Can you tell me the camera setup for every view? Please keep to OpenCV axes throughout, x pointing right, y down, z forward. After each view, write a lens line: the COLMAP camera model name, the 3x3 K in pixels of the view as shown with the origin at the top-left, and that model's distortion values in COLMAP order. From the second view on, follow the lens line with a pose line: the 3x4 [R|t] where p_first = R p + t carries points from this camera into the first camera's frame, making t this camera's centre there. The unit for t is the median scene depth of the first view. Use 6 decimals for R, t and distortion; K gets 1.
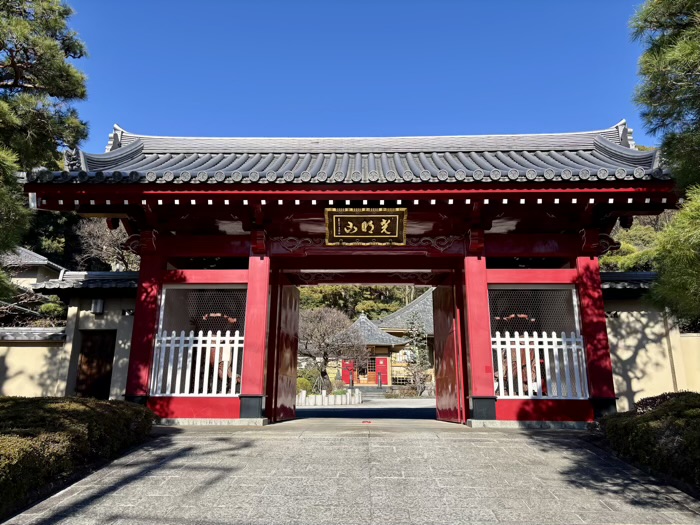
lens RADIAL K [[499.6, 0, 350.0], [0, 499.6, 262.5], [0, 0, 1]] dist [0.040321, -0.003563]
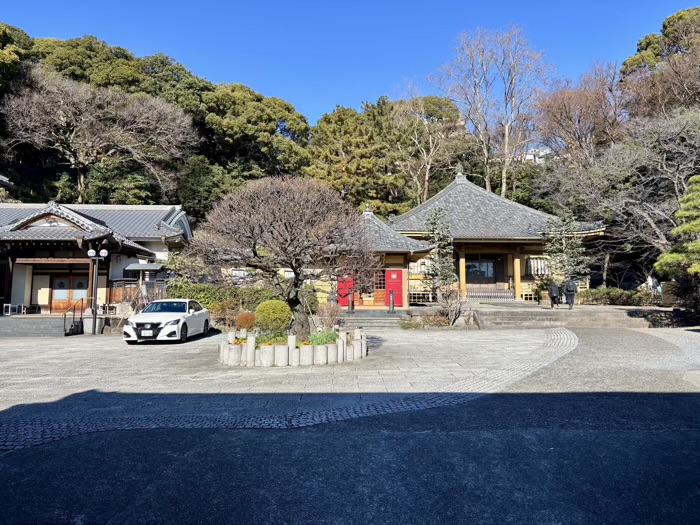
lens RADIAL K [[499.6, 0, 350.0], [0, 499.6, 262.5], [0, 0, 1]] dist [0.040321, -0.003563]
pose [[0.999965, -0.002987, -0.007844, 0.025058], [0.004332, 0.984115, 0.177479, 0.212281], [0.007189, -0.177507, 0.984093, 1.178731]]
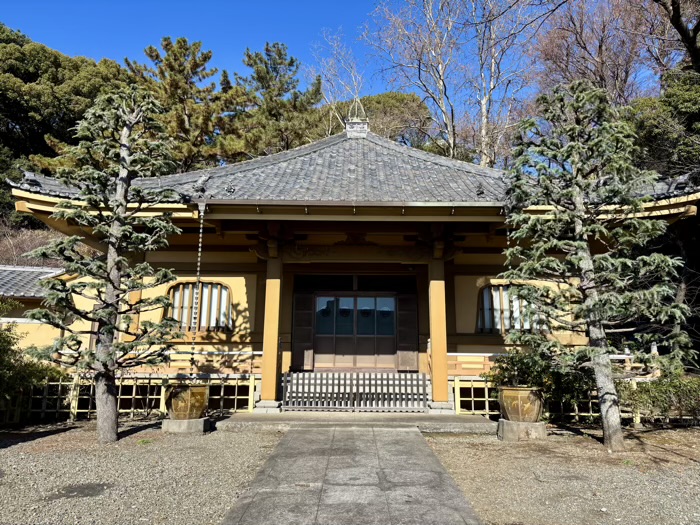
lens RADIAL K [[499.6, 0, 350.0], [0, 499.6, 262.5], [0, 0, 1]] dist [0.040321, -0.003563]
pose [[0.999106, -0.004075, -0.042087, 1.063123], [0.006470, 0.998358, 0.056920, 0.731439], [0.041786, -0.057142, 0.997491, 3.609676]]
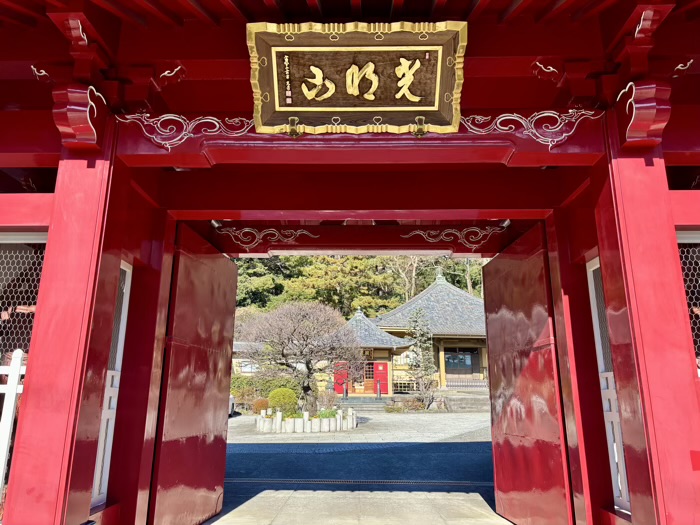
lens RADIAL K [[499.6, 0, 350.0], [0, 499.6, 262.5], [0, 0, 1]] dist [0.040321, -0.003563]
pose [[0.999987, 0.000967, 0.005094, 0.022974], [-0.000994, 0.999986, 0.005267, 0.062734], [-0.005089, -0.005272, 0.999973, 0.571747]]
